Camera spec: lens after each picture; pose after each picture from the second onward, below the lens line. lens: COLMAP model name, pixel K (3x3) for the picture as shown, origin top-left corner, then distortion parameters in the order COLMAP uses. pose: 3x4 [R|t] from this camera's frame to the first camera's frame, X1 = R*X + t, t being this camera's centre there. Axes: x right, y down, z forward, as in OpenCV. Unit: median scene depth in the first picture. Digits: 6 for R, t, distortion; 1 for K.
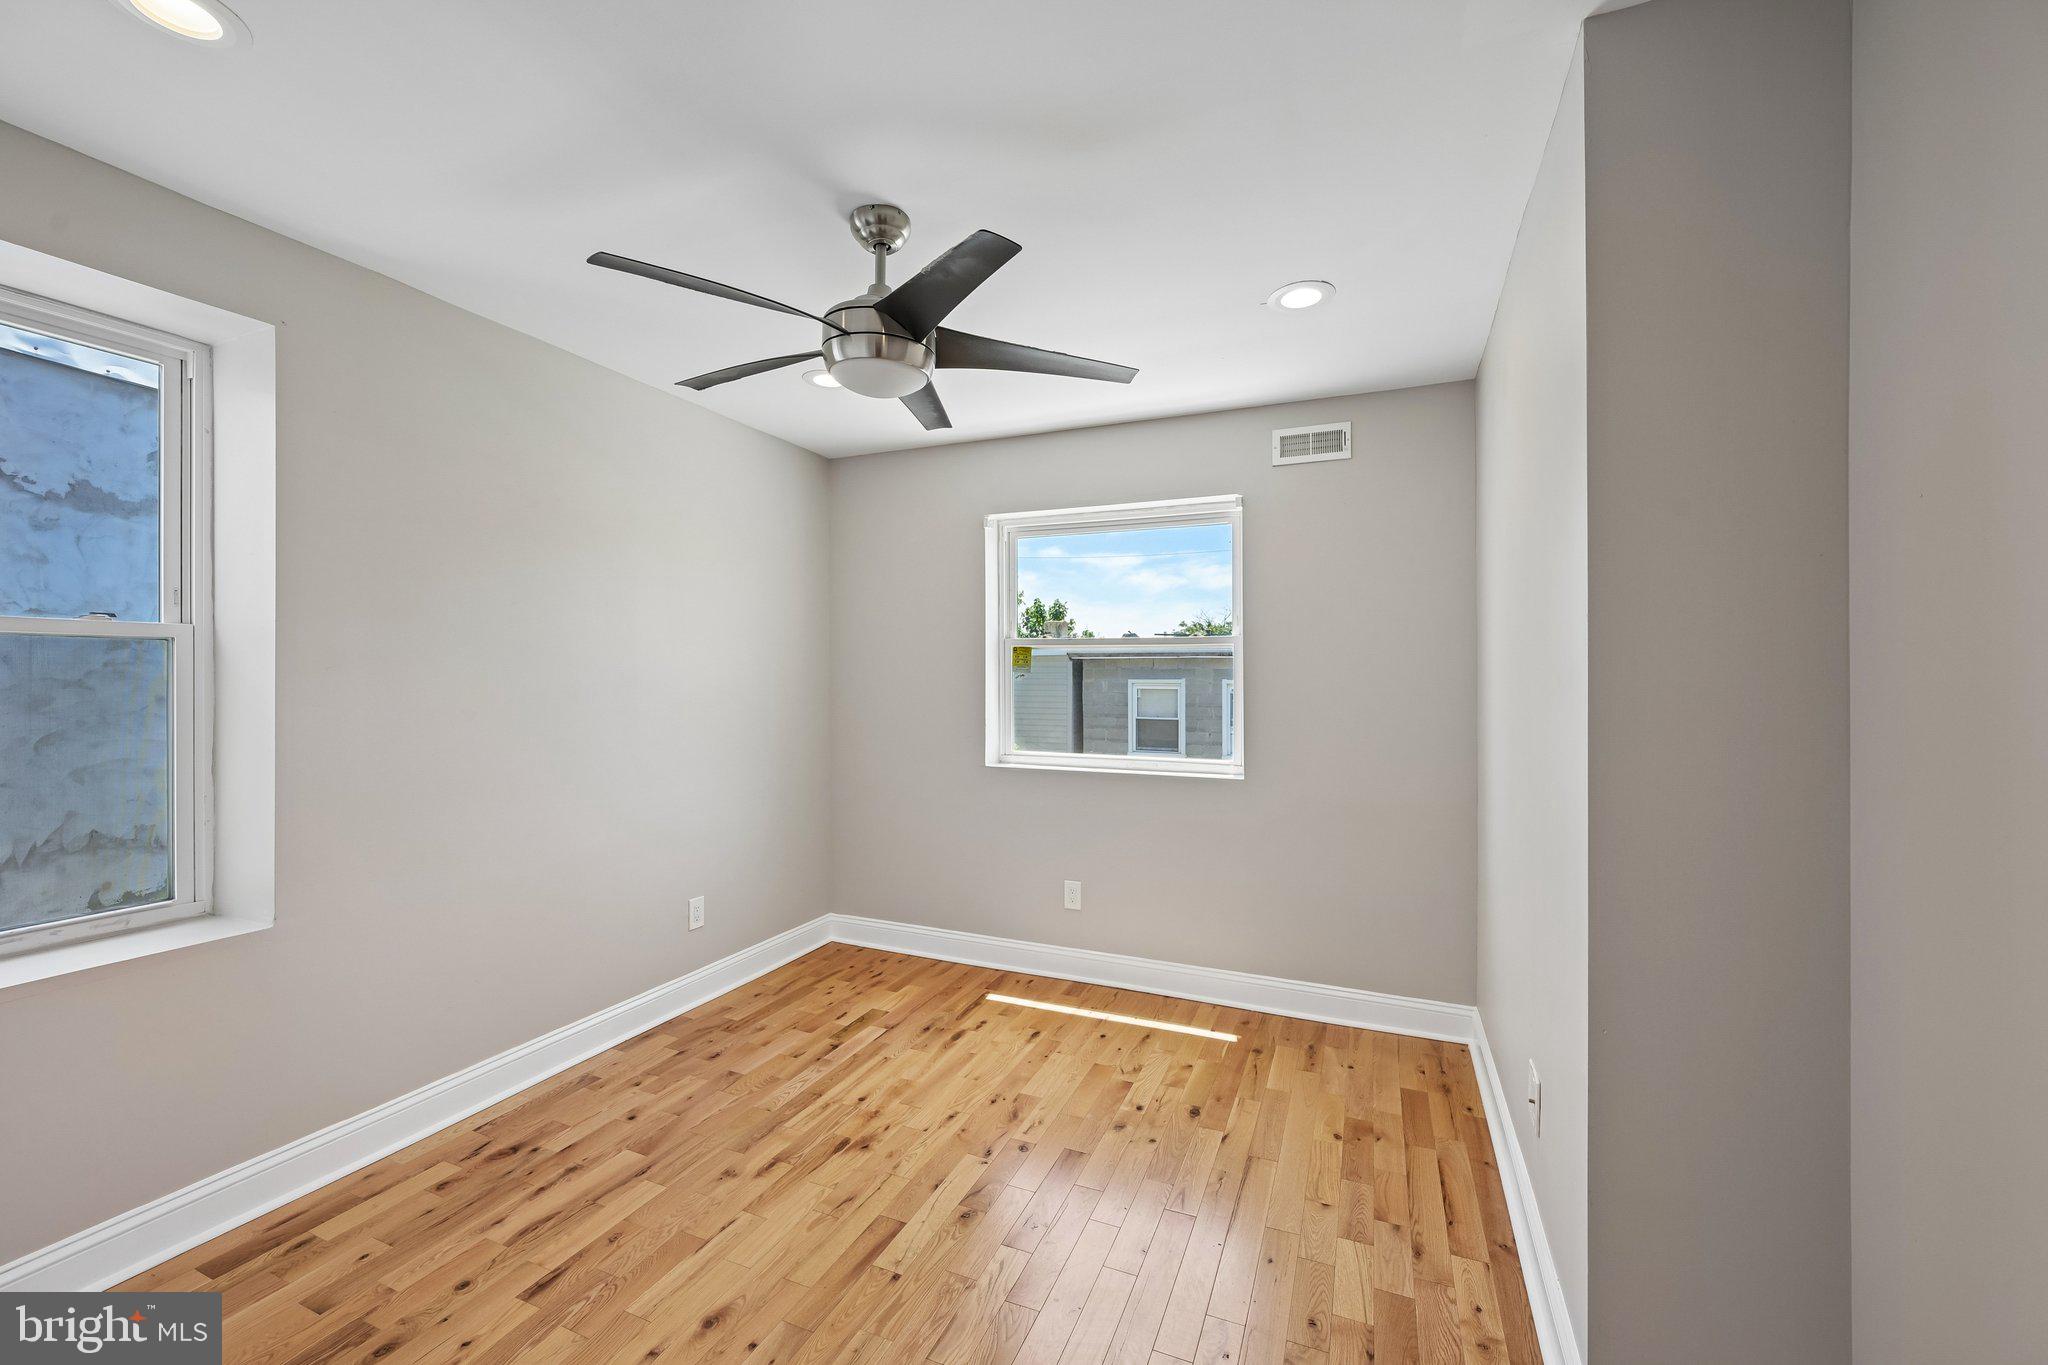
lens RADIAL K [[809.6, 0, 1019.9], [0, 809.6, 680.8], [0, 0, 1]] dist [0.000035, 0.001047]
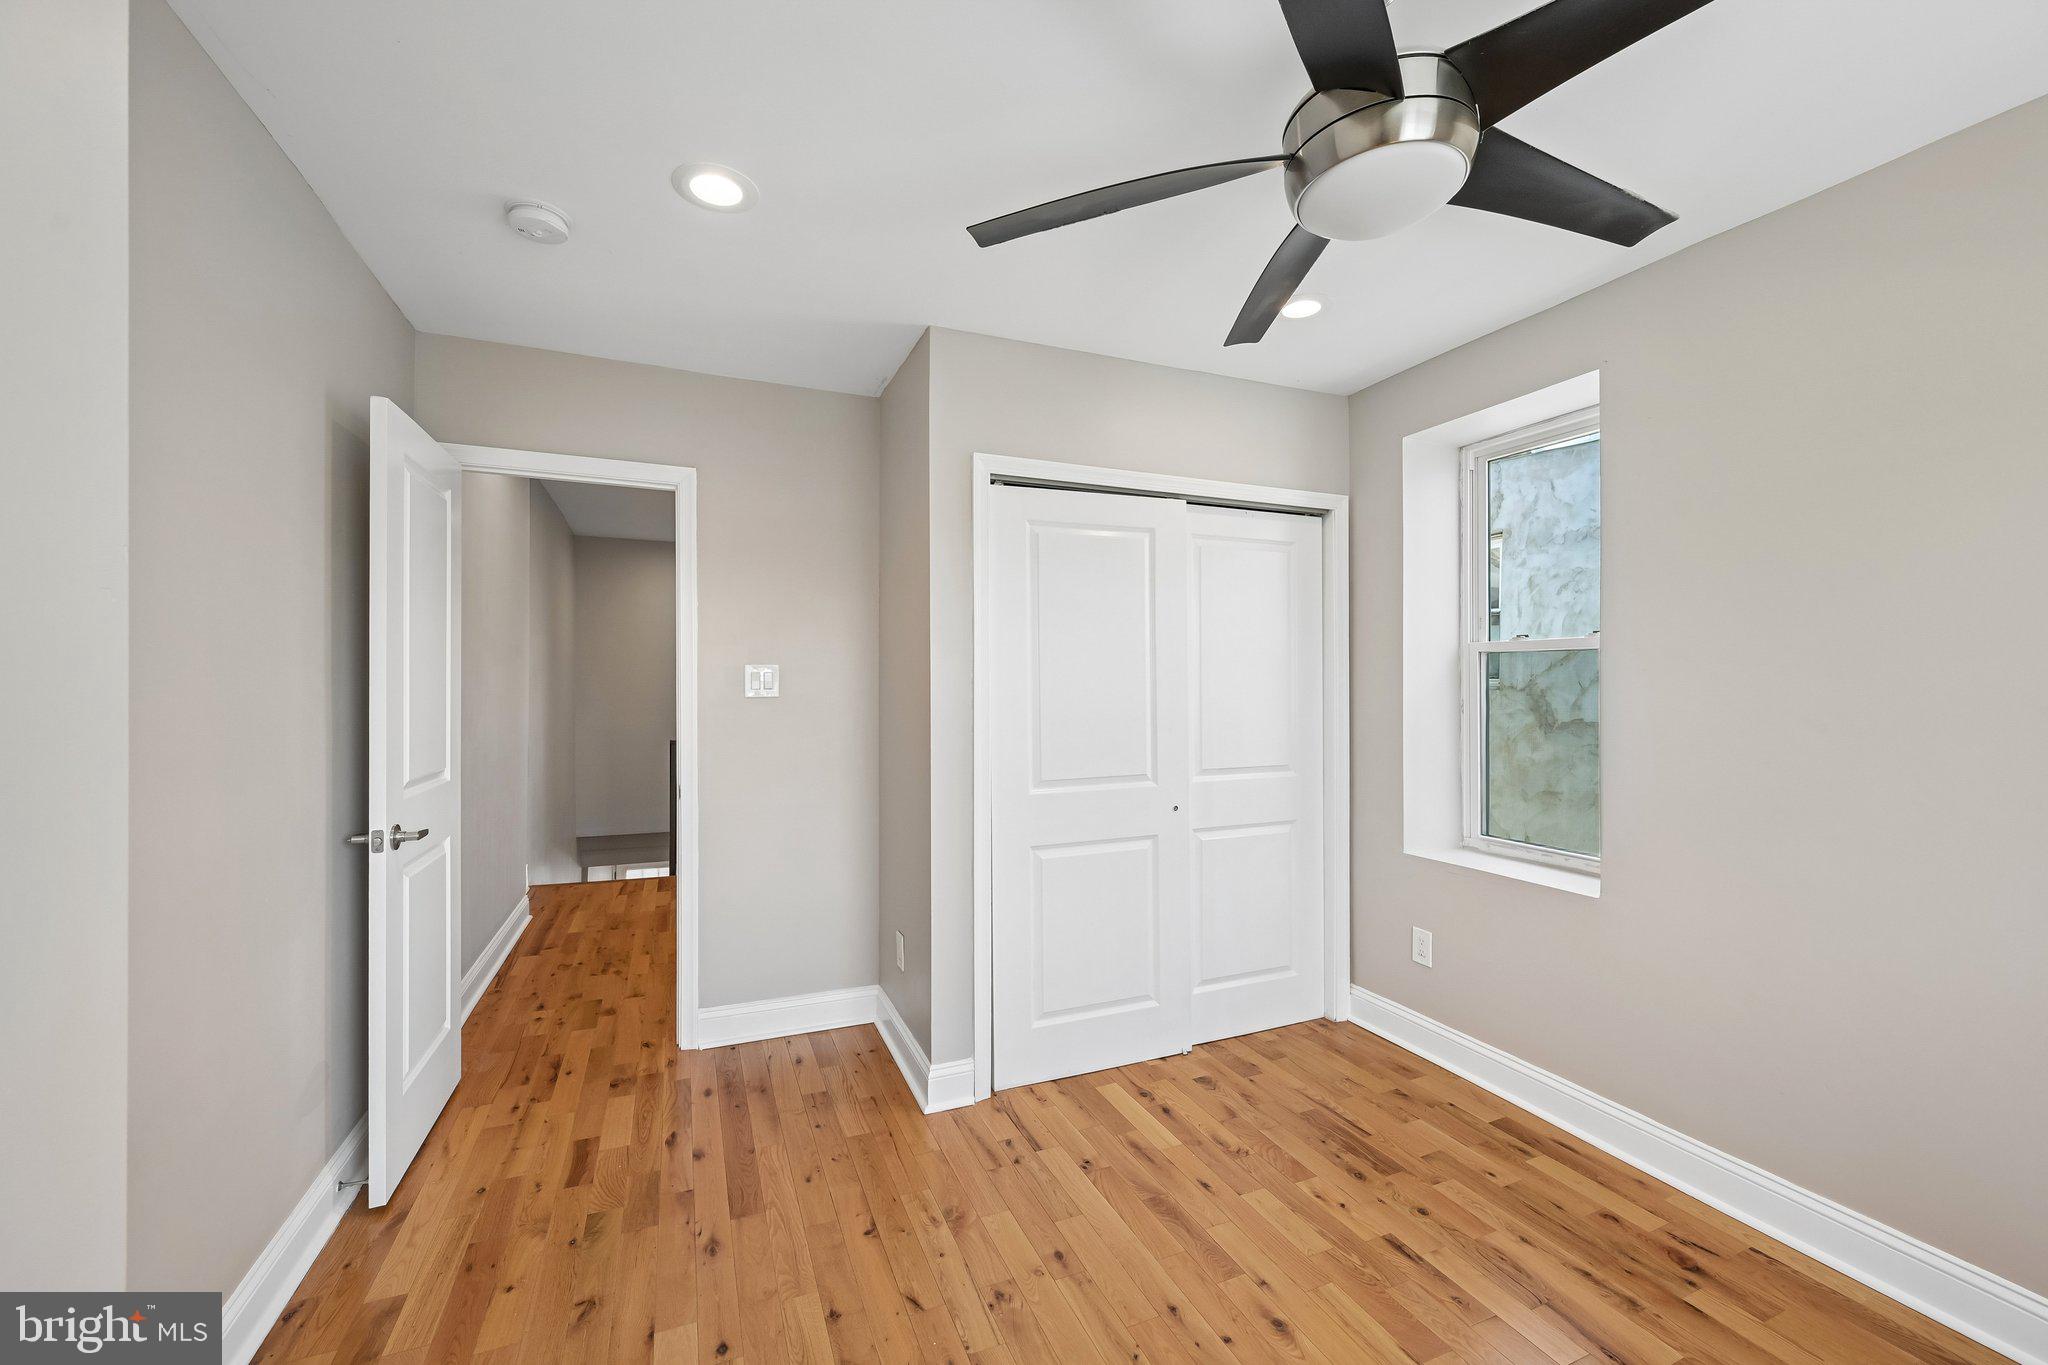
lens RADIAL K [[809.6, 0, 1019.2], [0, 809.6, 685.1], [0, 0, 1]] dist [0.000035, 0.001047]
pose [[-0.697243, -0.003977, -0.716824, 0.475973], [-0.002072, 0.999992, -0.003533, 0.013896], [0.716832, -0.000978, -0.697245, 1.267210]]
